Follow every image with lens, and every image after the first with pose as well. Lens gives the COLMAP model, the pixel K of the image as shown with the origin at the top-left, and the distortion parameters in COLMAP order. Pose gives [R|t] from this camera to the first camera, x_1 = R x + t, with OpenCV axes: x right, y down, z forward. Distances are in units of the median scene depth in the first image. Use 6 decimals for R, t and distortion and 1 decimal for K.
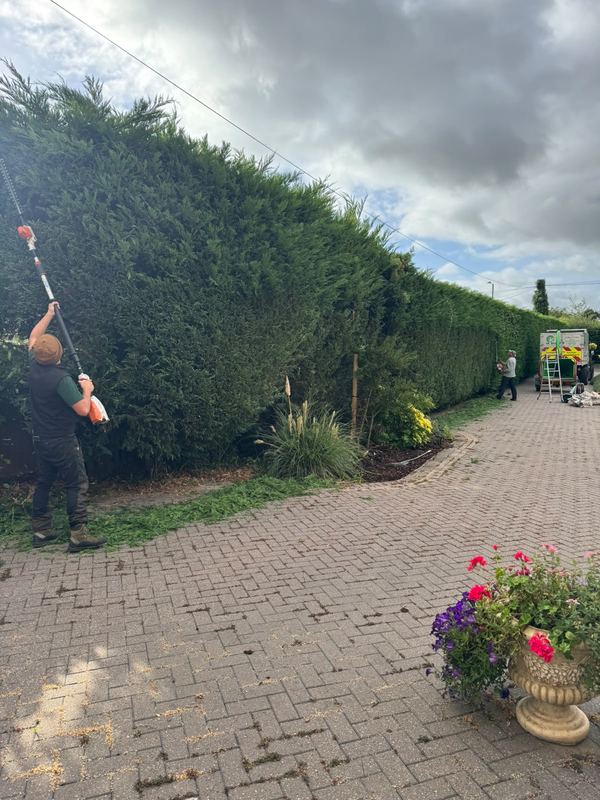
lens RADIAL K [[546.6, 0, 300.0], [0, 546.6, 400.0], [0, 0, 1]] dist [0.104439, -0.143584]
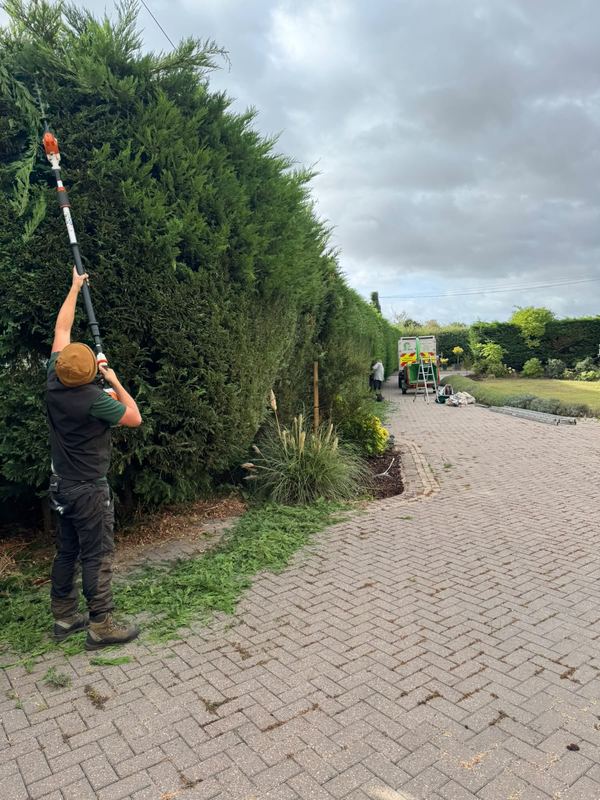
lens RADIAL K [[546.6, 0, 300.0], [0, 546.6, 400.0], [0, 0, 1]] dist [0.104439, -0.143584]
pose [[0.951167, -0.049844, 0.304625, -0.349835], [0.055766, 0.998386, -0.010767, -0.017148], [-0.303596, 0.027229, 0.952412, 0.200465]]
